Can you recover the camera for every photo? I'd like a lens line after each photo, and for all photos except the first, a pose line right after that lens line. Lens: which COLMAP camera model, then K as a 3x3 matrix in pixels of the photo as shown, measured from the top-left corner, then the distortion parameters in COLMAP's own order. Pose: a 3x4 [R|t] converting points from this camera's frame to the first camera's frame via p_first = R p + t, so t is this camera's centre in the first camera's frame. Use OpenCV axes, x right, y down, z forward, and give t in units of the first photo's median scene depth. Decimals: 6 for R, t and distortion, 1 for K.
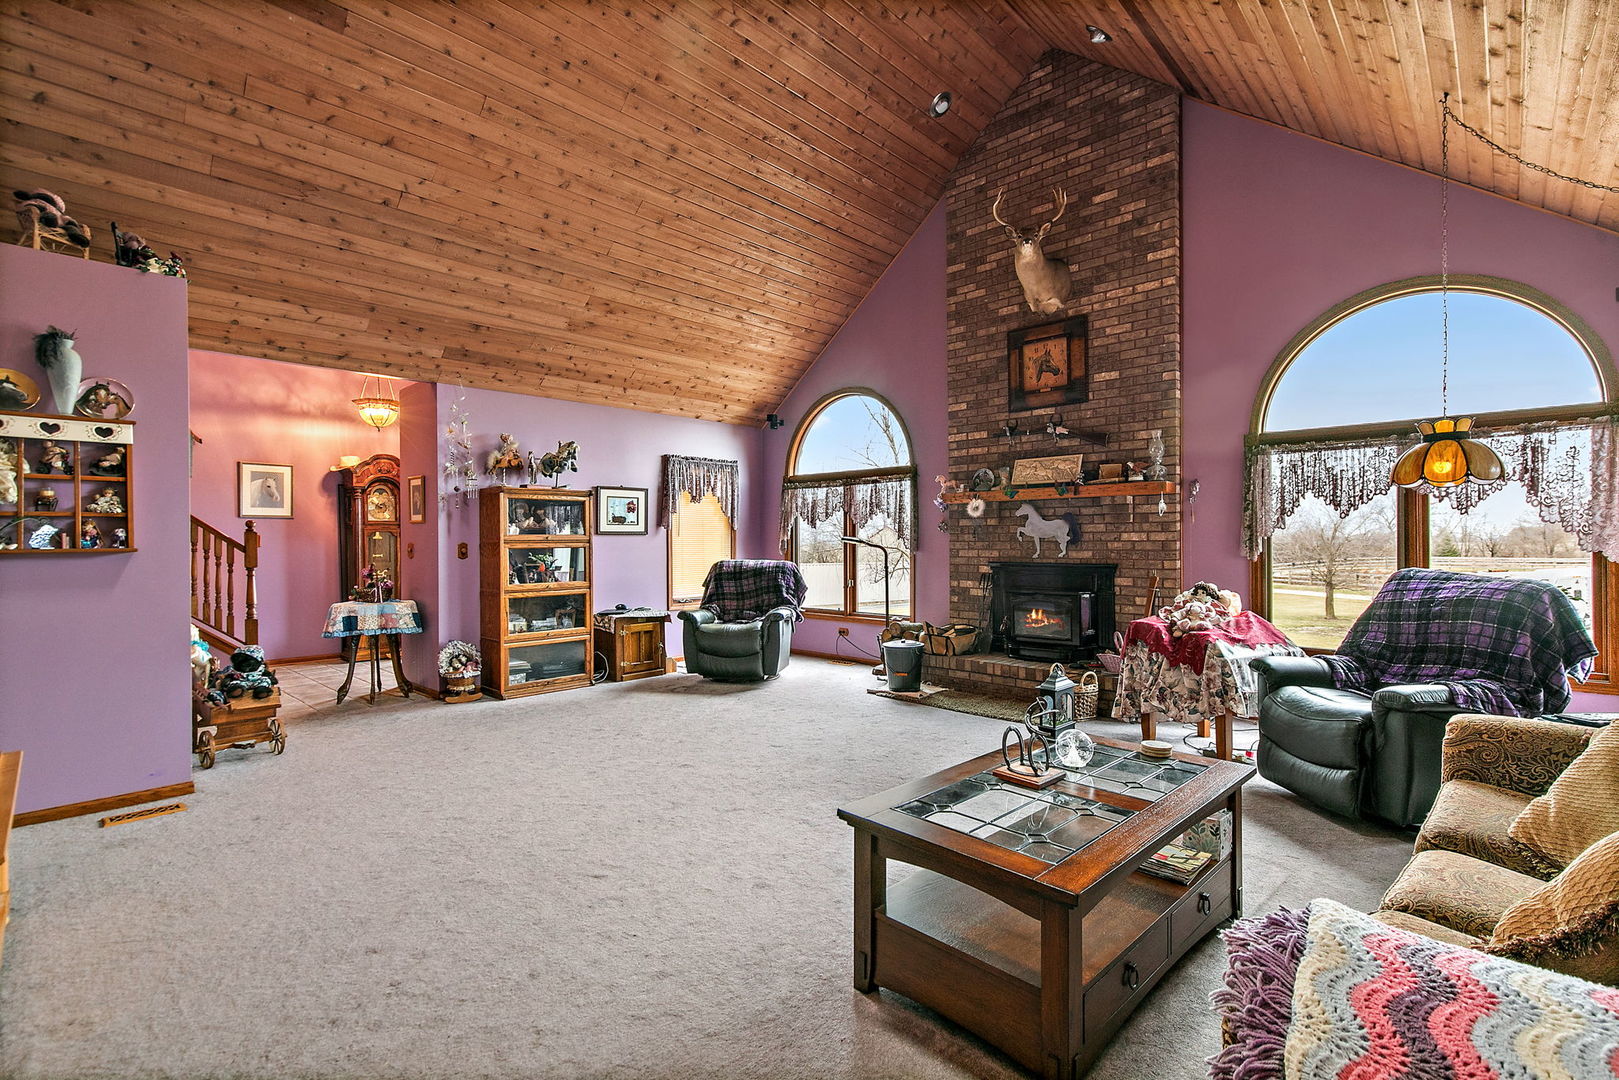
lens RADIAL K [[741.7, 0, 809.5], [0, 741.7, 540.0], [0, 0, 1]] dist [0.009658, 0.000137]
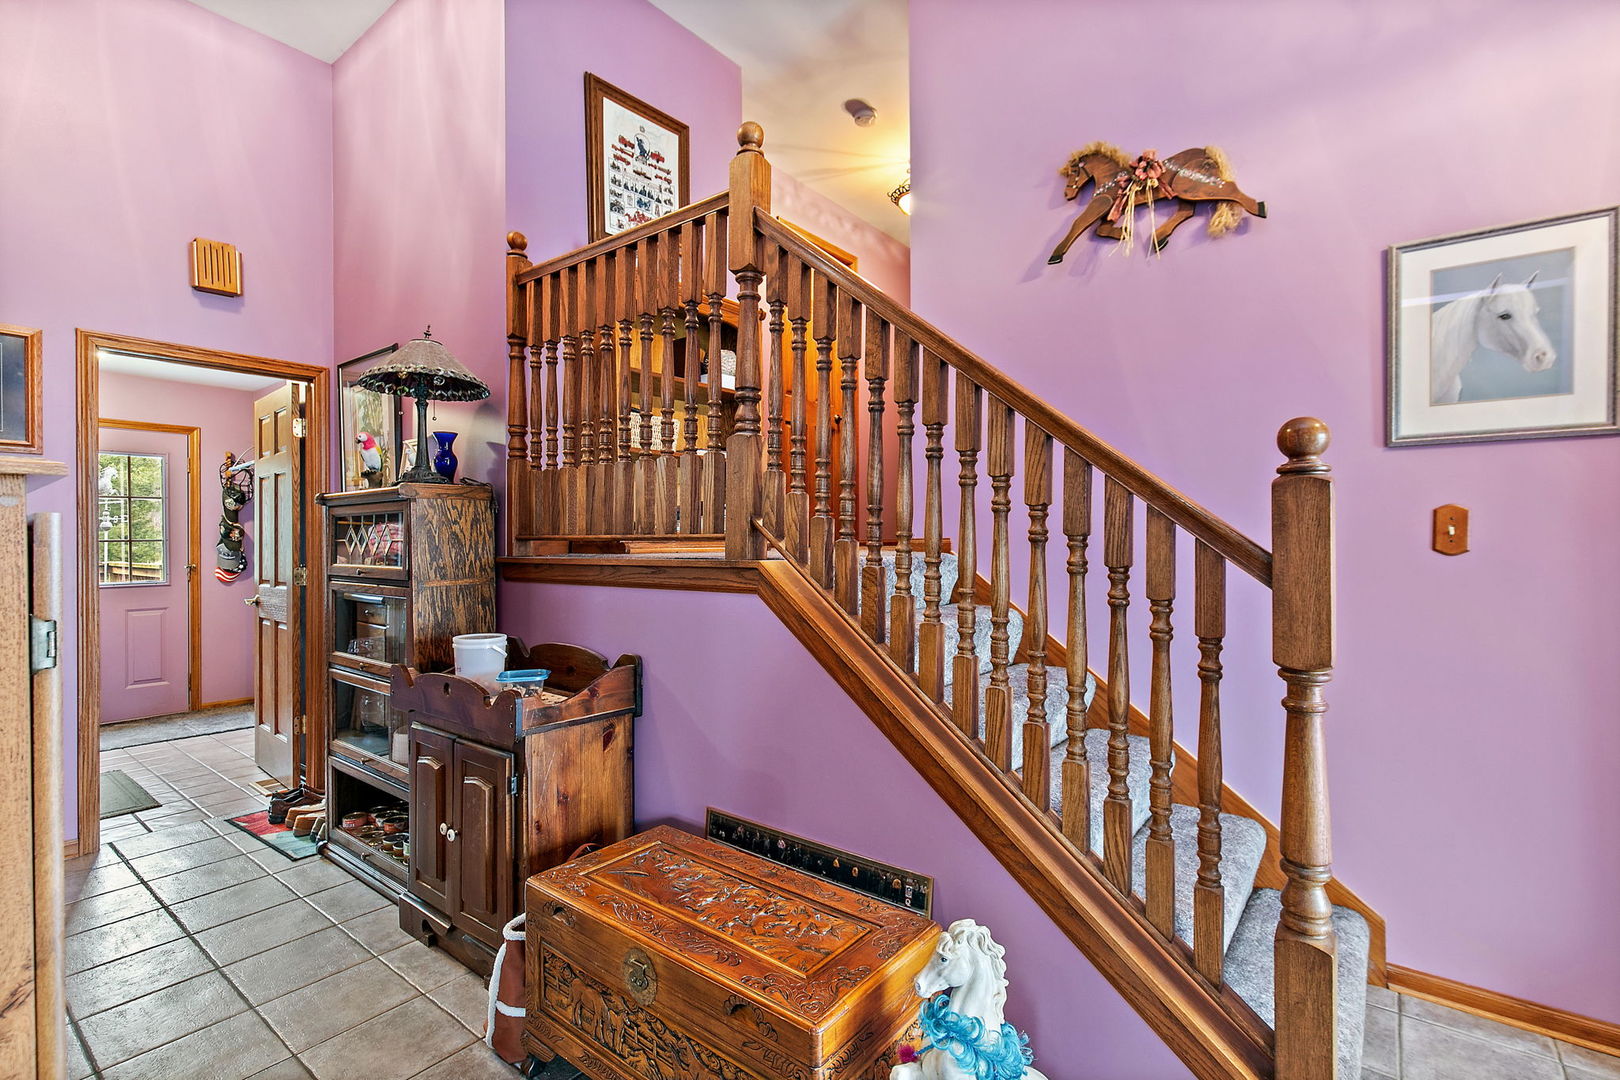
lens RADIAL K [[742.1, 0, 810.0], [0, 742.1, 540.0], [0, 0, 1]] dist [0.009658, 0.000137]
pose [[0.102391, 0.003025, -0.994740, -0.578481], [-0.000580, 0.999995, 0.002981, 0.004385], [0.994744, 0.000272, 0.102392, 0.861450]]
